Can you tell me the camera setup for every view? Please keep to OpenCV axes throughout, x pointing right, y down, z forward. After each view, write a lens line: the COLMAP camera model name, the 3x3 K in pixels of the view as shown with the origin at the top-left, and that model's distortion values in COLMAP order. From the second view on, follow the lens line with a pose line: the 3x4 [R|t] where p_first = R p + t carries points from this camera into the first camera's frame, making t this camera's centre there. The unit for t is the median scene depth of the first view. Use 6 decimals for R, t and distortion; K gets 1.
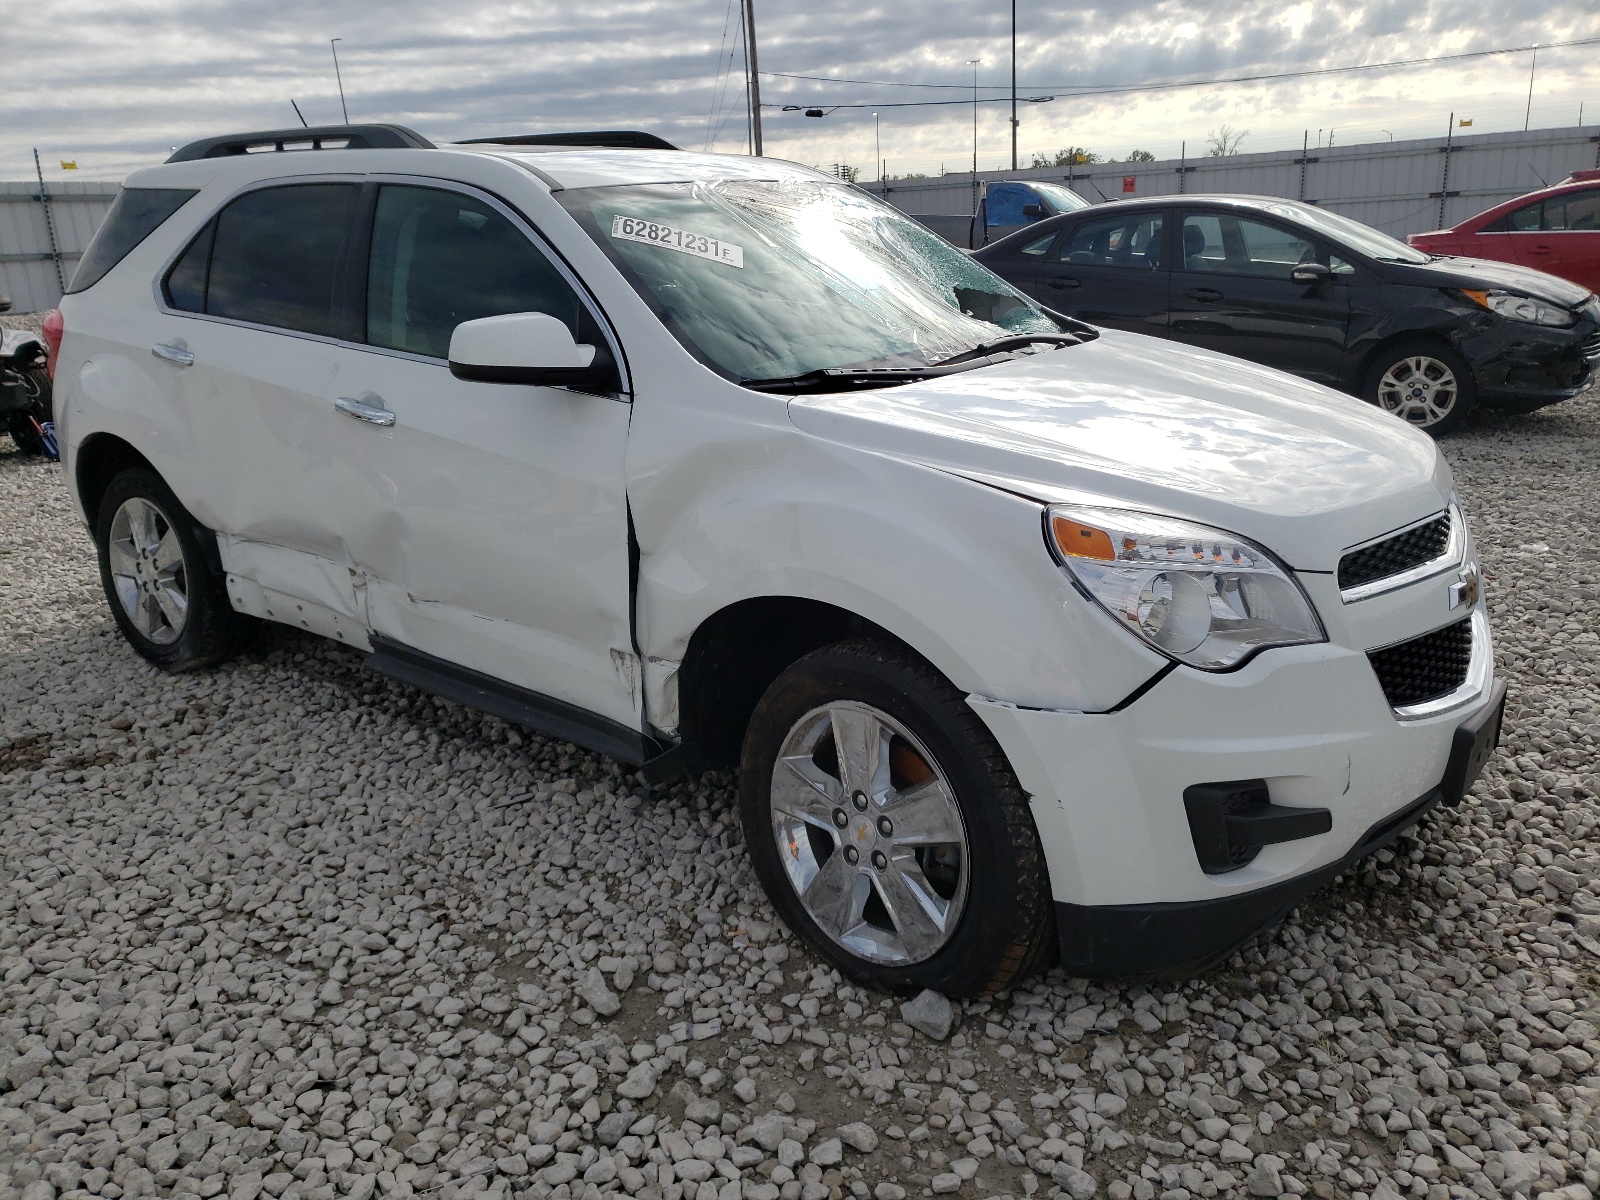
lens RADIAL K [[1212.0, 0, 801.2], [0, 1212.0, 623.8], [0, 0, 1]] dist [-0.017656, 0.047765]
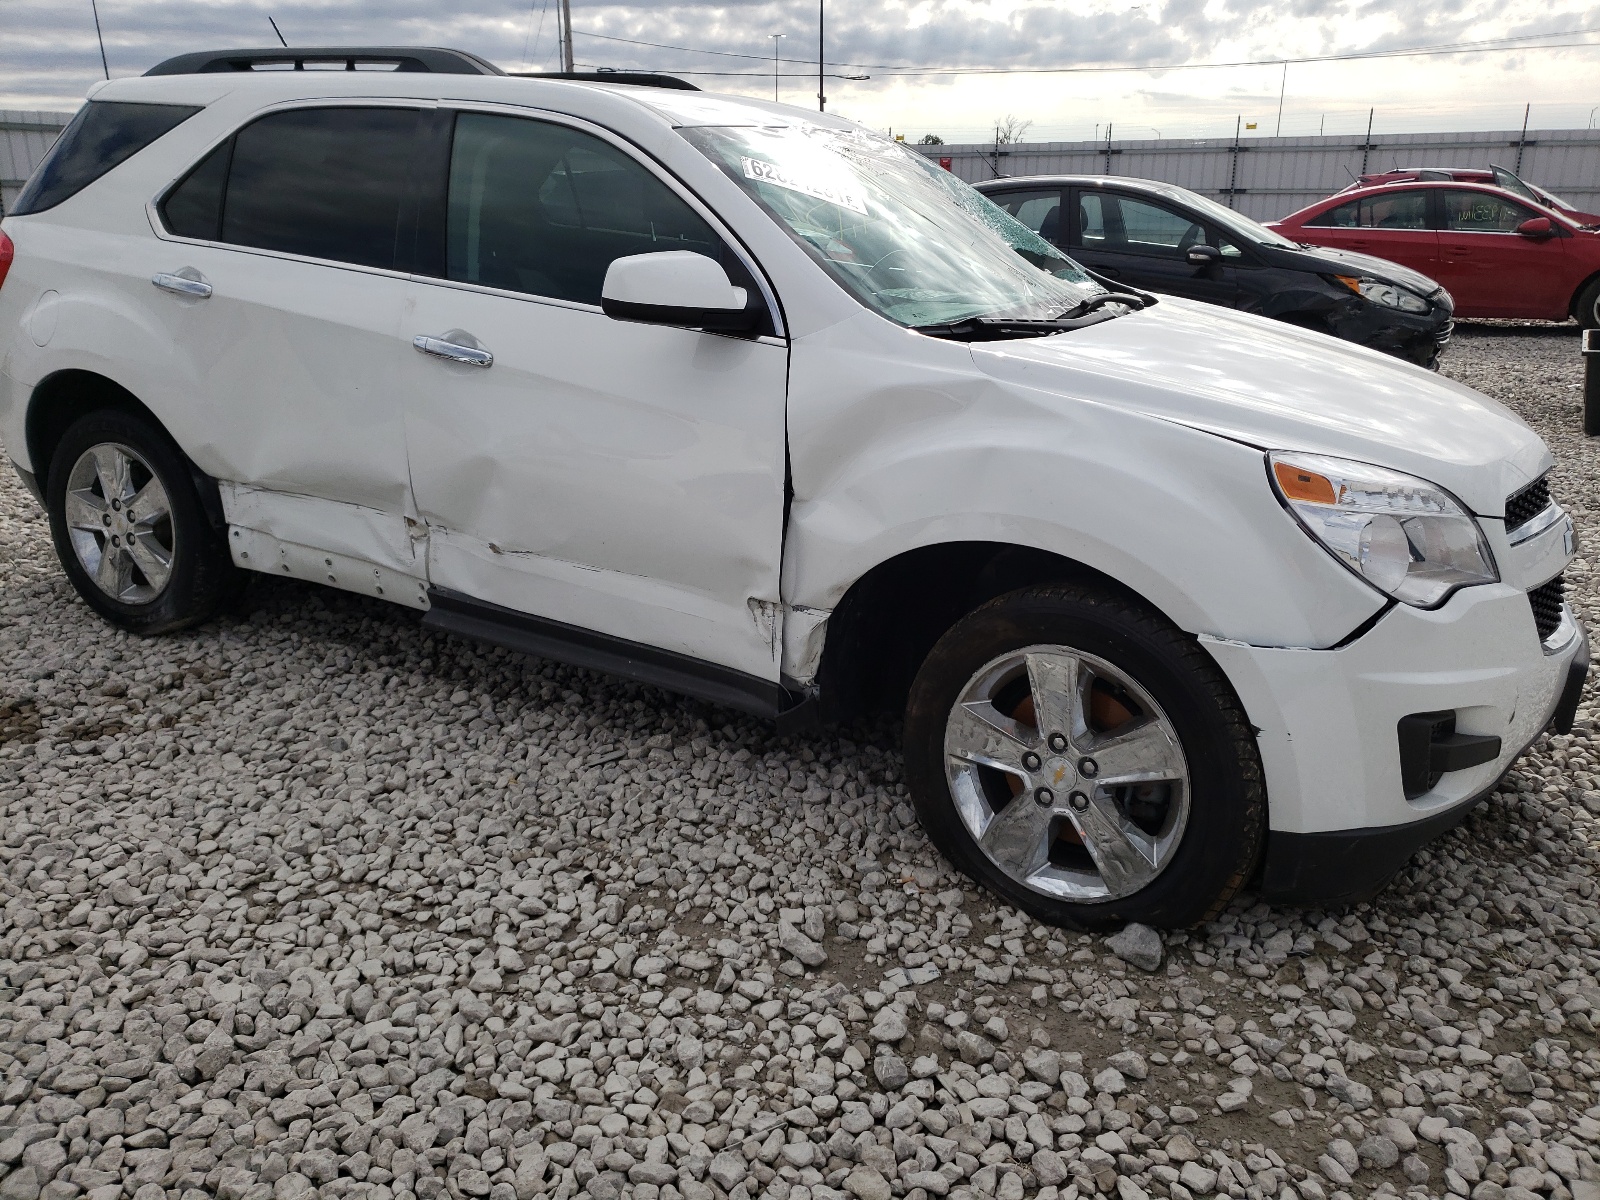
lens RADIAL K [[1208.1, 0, 800.0], [0, 1208.1, 600.0], [0, 0, 1]] dist [0.004465, 0.010960]
pose [[0.986745, -0.005256, 0.162193, -0.306653], [0.004543, 0.999978, 0.004767, 0.019636], [-0.162214, -0.003967, 0.986748, 0.029884]]
